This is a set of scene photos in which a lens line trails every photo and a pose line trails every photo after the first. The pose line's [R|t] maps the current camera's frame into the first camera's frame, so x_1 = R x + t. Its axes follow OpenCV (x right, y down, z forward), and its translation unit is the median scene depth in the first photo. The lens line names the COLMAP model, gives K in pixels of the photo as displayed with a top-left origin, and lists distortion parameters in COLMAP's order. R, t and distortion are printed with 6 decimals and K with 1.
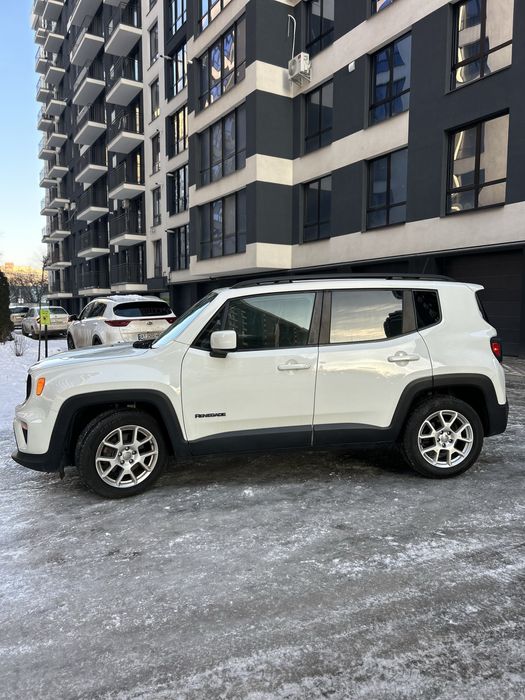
lens RADIAL K [[525.4, 0, 260.3], [0, 525.4, 350.2], [0, 0, 1]] dist [0.039394, -0.029081]
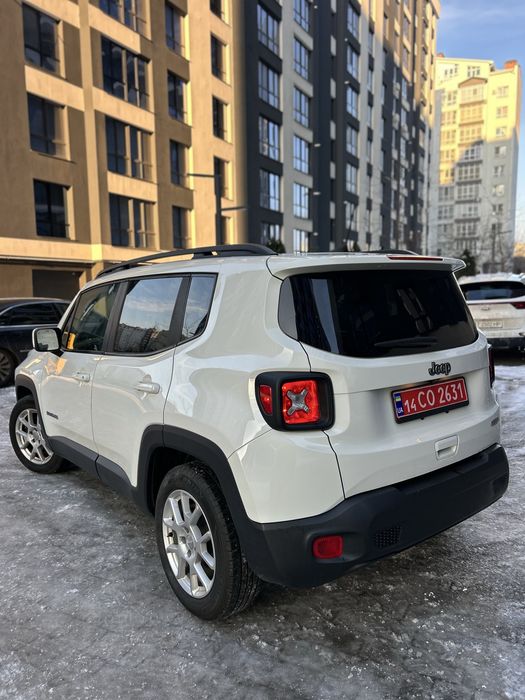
lens RADIAL K [[525.4, 0, 262.0], [0, 525.4, 349.2], [0, 0, 1]] dist [0.039394, -0.029081]
pose [[0.496730, 0.088949, -0.863335, 0.873200], [-0.052589, 0.995991, 0.072359, -0.080821], [0.866310, 0.009459, 0.499417, 0.809913]]
